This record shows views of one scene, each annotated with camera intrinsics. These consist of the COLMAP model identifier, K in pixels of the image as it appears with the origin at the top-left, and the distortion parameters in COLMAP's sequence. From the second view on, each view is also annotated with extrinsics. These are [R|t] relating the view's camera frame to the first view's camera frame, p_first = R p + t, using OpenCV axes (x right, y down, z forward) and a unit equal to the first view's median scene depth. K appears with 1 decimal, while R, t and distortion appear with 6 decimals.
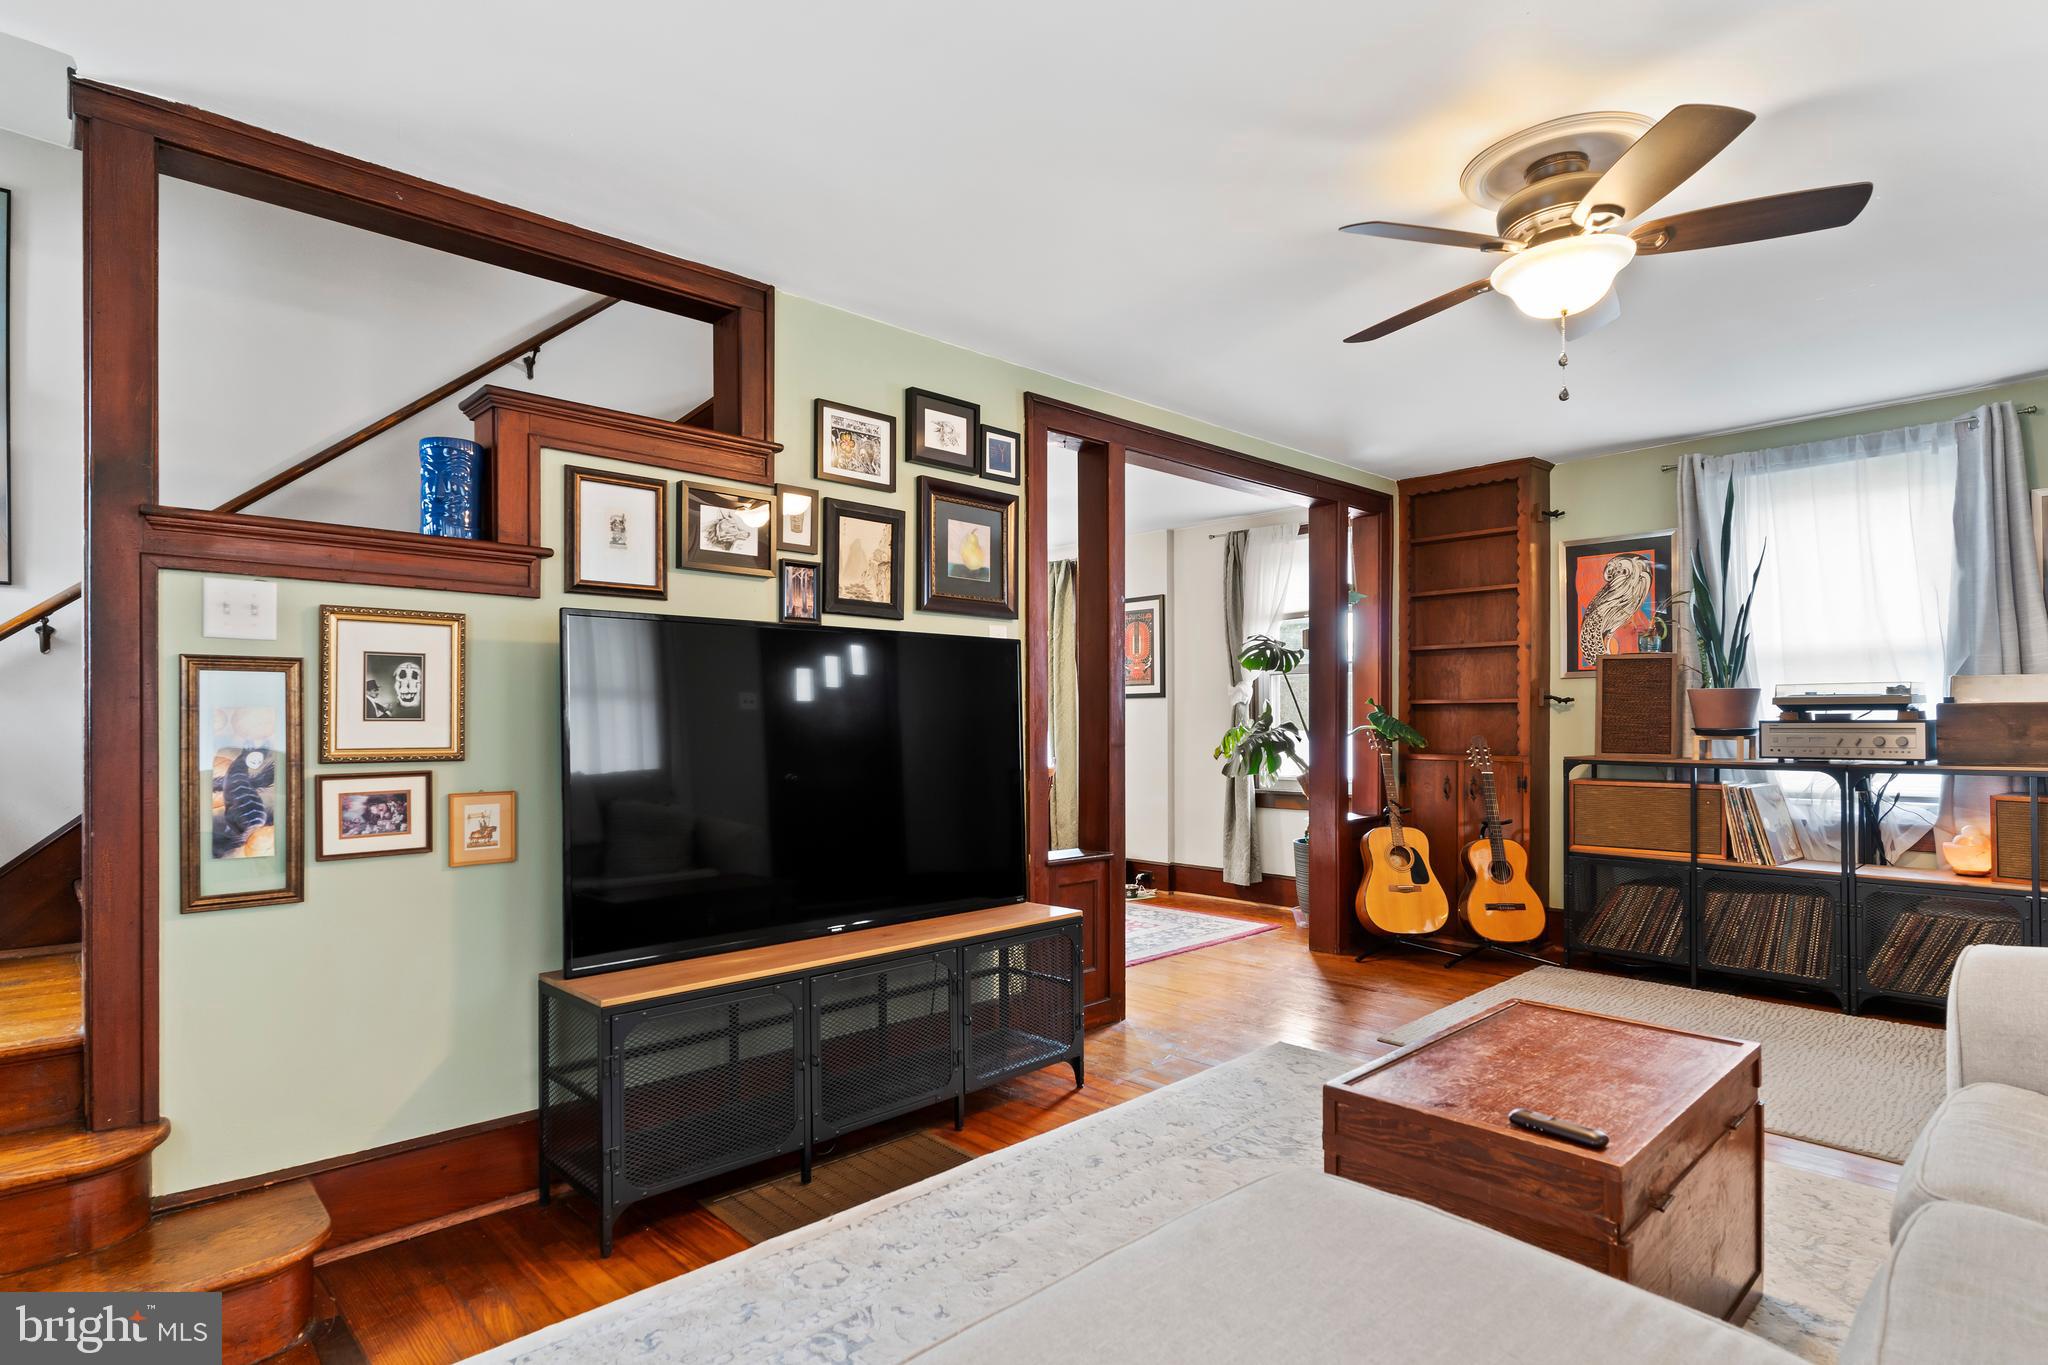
lens RADIAL K [[1053.6, 0, 1013.0], [0, 1053.6, 714.3], [0, 0, 1]] dist [-0.006663, 0.002972]
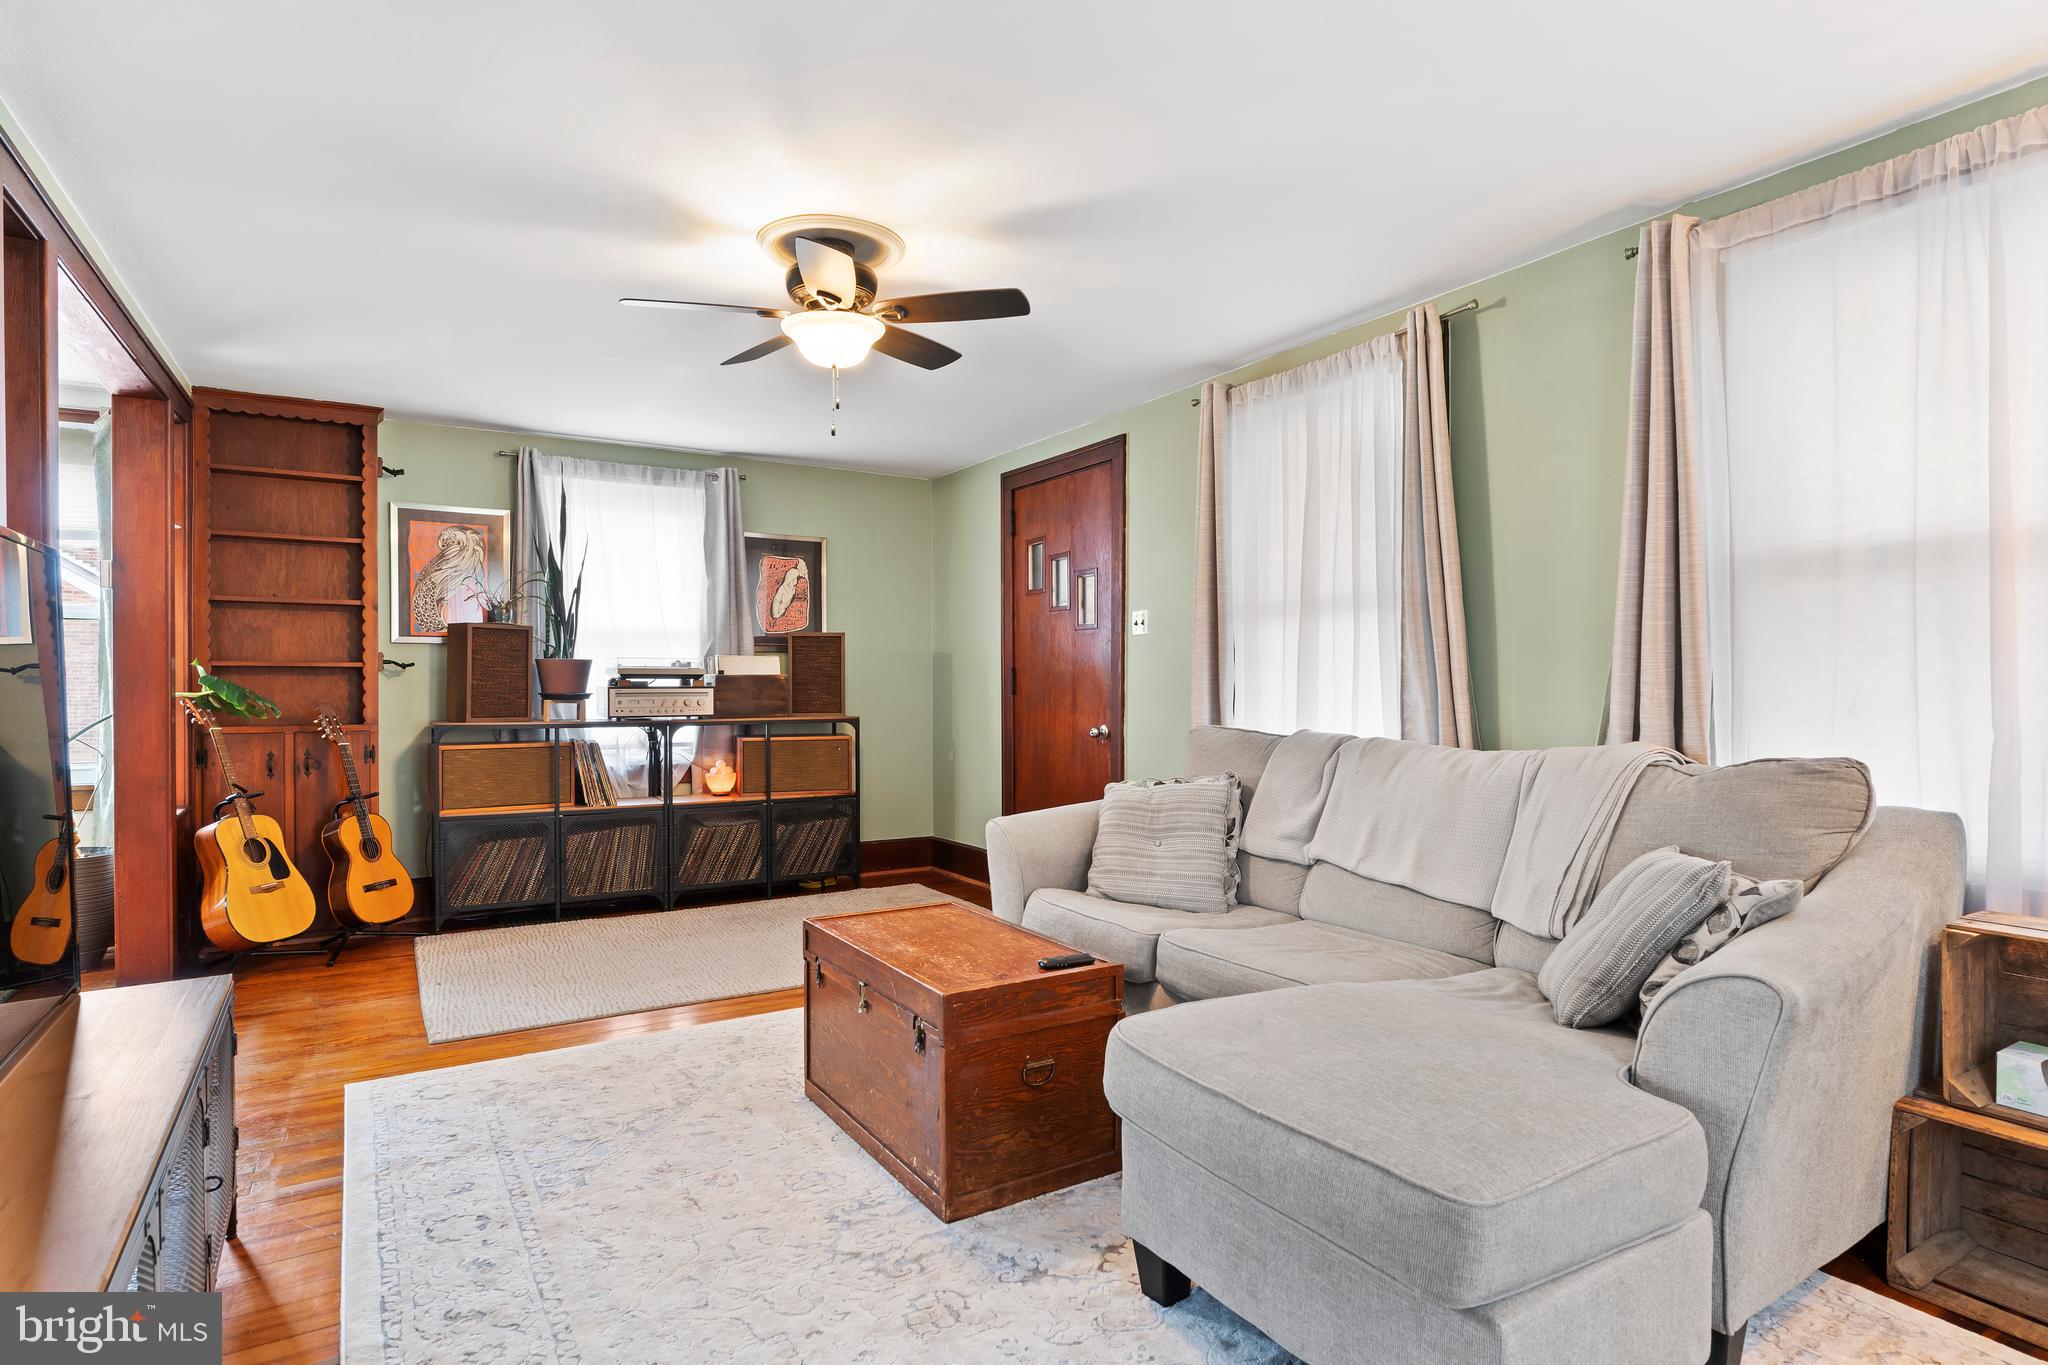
lens RADIAL K [[1053.6, 0, 1013.9], [0, 1053.6, 686.7], [0, 0, 1]] dist [-0.006663, 0.002972]
pose [[0.206008, -0.001765, 0.978549, -0.354103], [-0.008814, 0.999954, 0.003659, -0.002552], [-0.978511, -0.009379, 0.205983, 0.275060]]
